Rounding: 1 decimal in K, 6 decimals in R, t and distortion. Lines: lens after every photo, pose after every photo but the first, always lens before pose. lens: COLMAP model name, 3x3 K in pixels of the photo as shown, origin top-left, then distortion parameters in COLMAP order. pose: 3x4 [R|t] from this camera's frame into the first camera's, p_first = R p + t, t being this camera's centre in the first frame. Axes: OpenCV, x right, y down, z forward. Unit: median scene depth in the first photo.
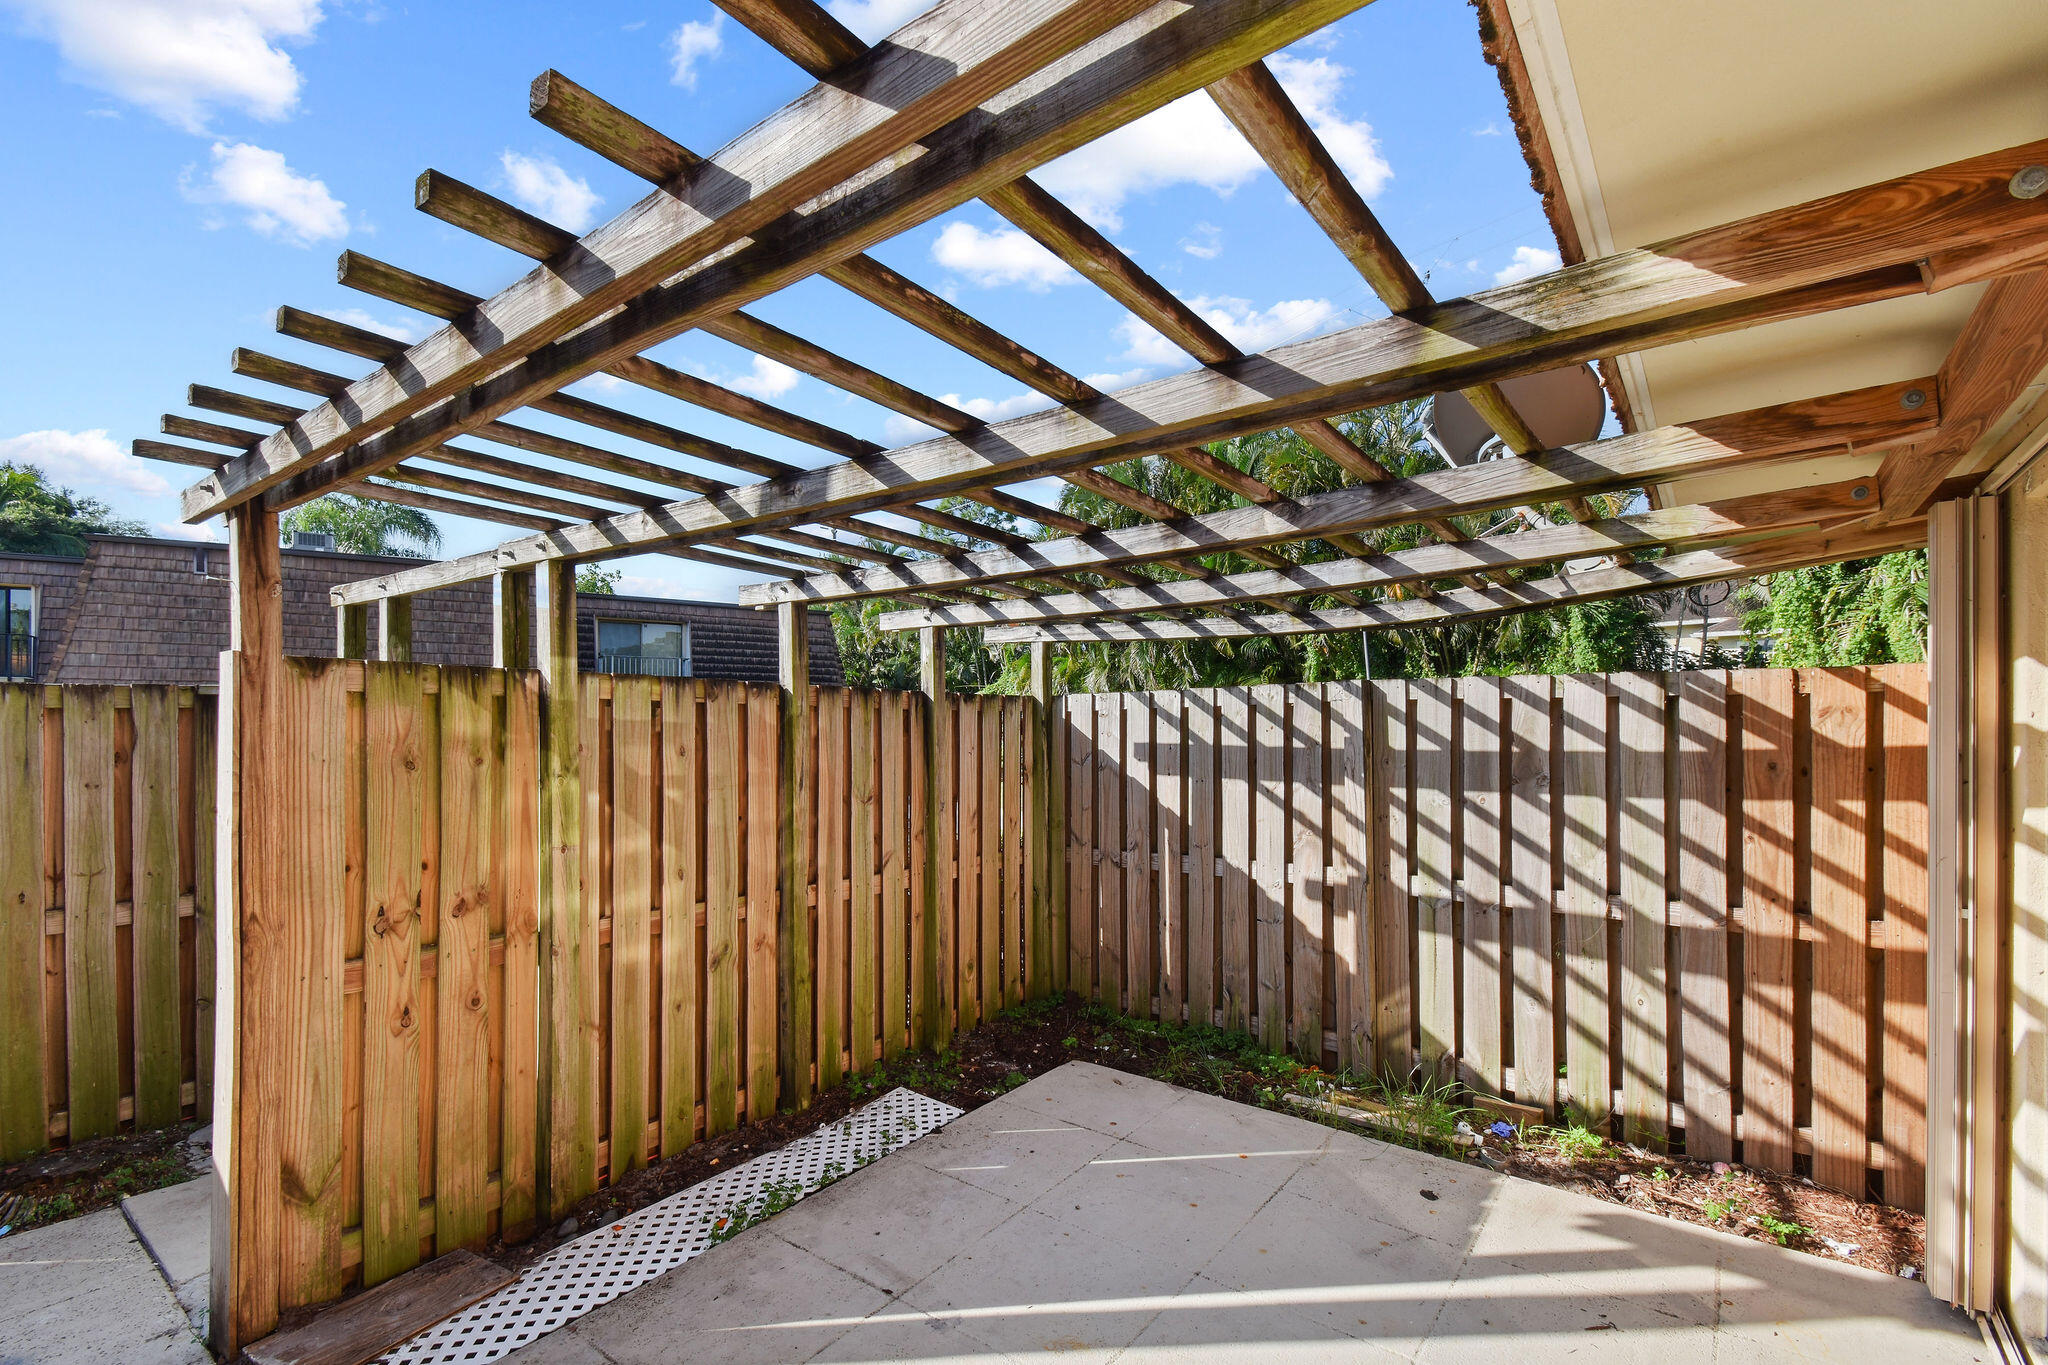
lens RADIAL K [[899.3, 0, 1029.5], [0, 899.3, 739.0], [0, 0, 1]] dist [0.022015, -0.000226]
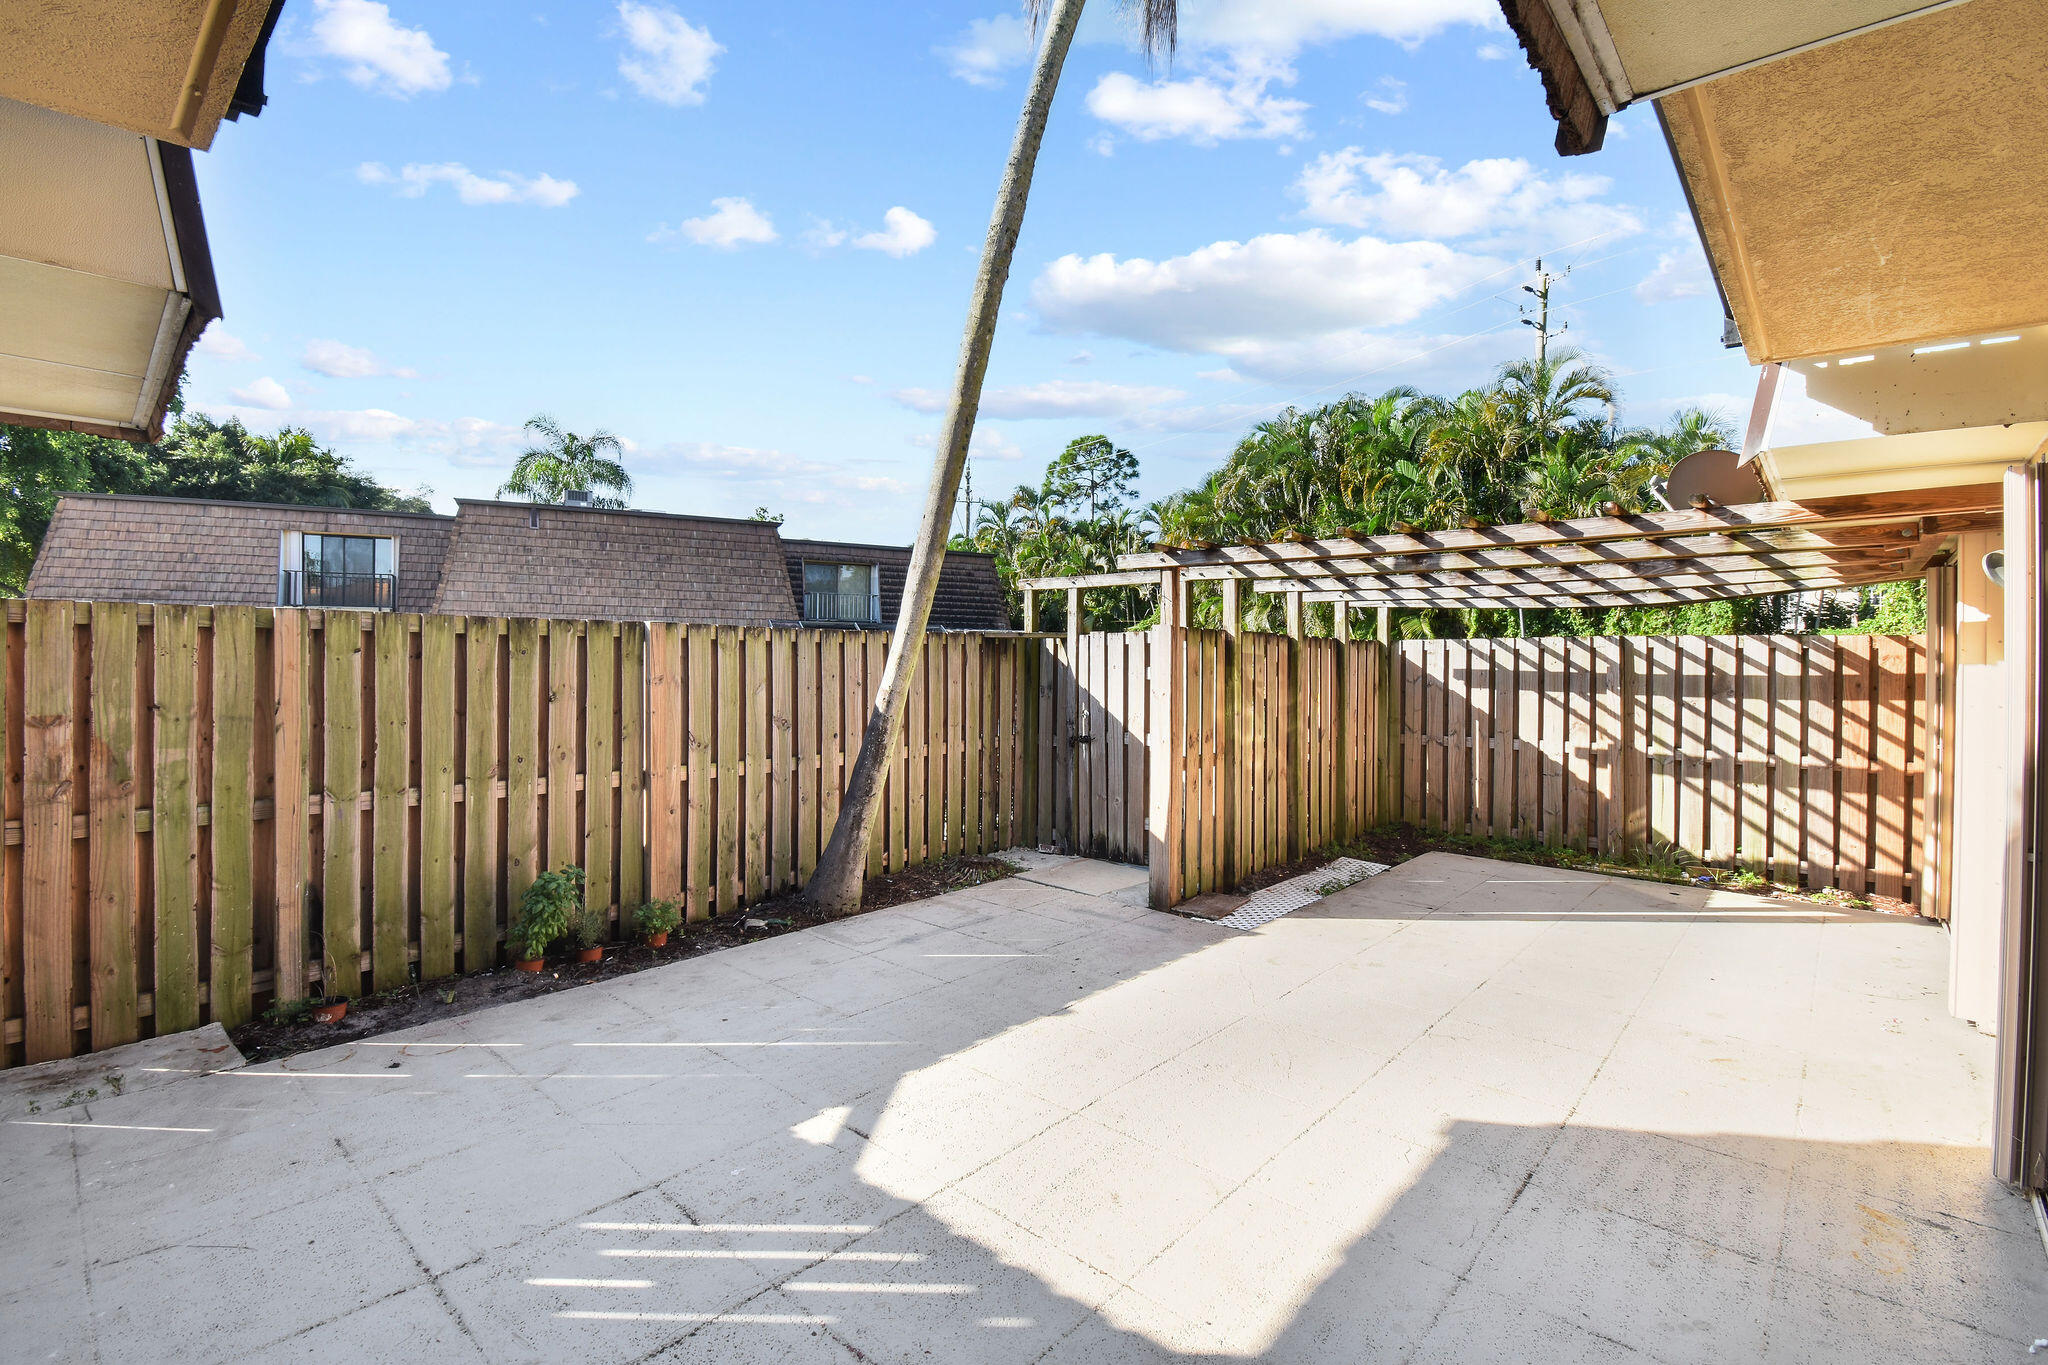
lens RADIAL K [[910.0, 0, 1016.6], [0, 910.0, 668.2], [0, 0, 1]] dist [0.002128, 0.000028]
pose [[0.996535, 0.007174, -0.082867, -0.716146], [-0.006578, 0.999951, 0.007460, -0.006385], [0.082916, -0.006889, 0.996533, -0.954396]]
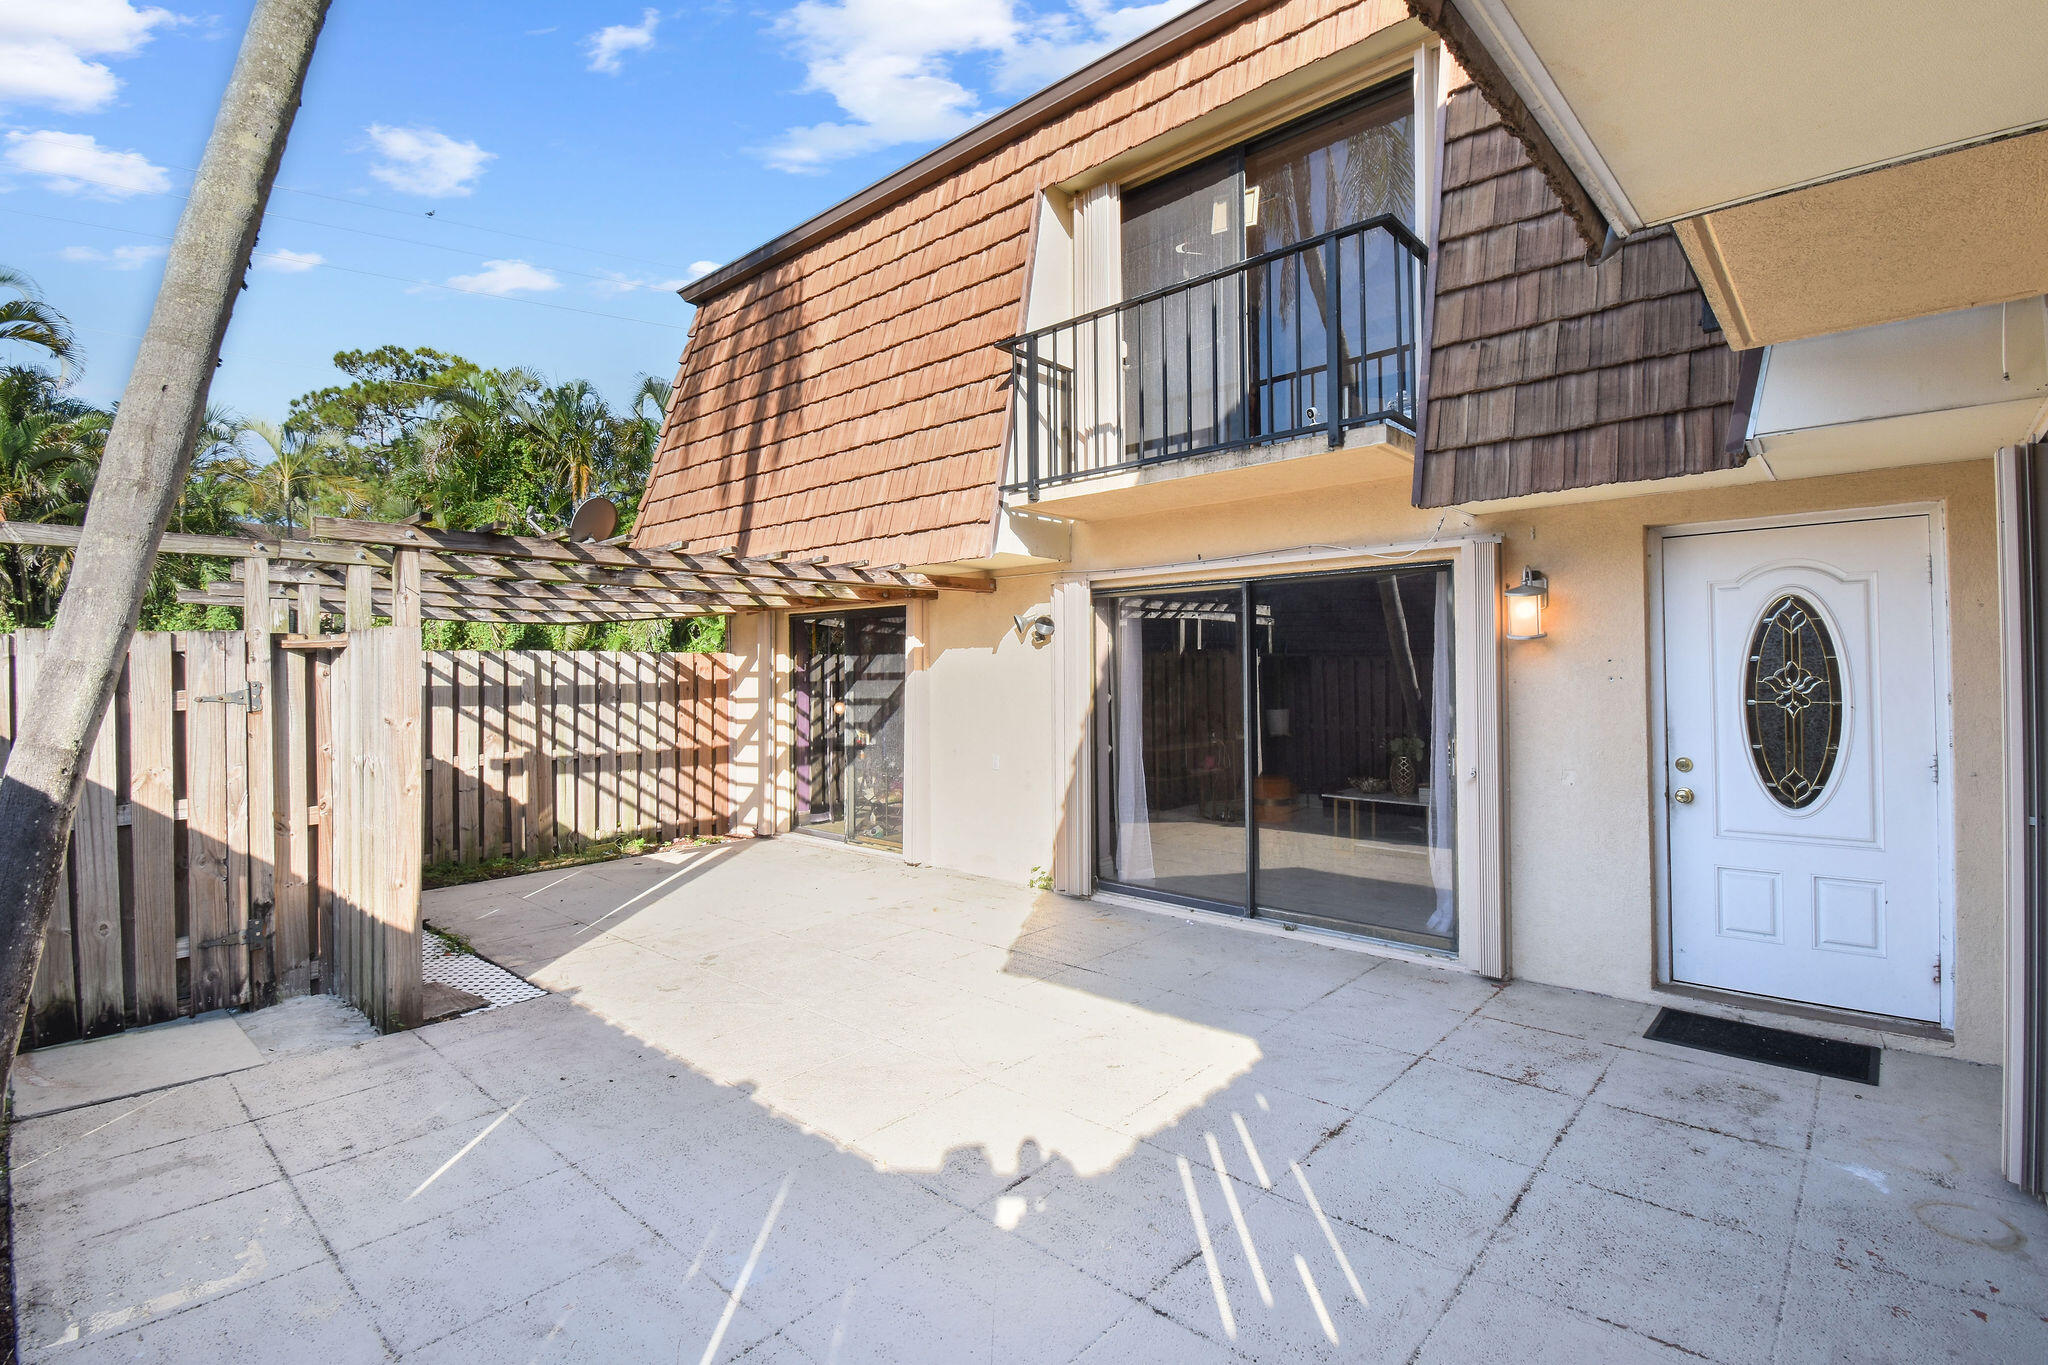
lens RADIAL K [[967.4, 0, 1027.2], [0, 967.4, 669.2], [0, 0, 1]] dist [-0.002665, -0.000517]
pose [[0.070574, 0.000285, 0.997507, -1.736543], [0.015585, 0.999878, -0.001389, -0.005397], [-0.997385, 0.015644, 0.070561, -0.211142]]
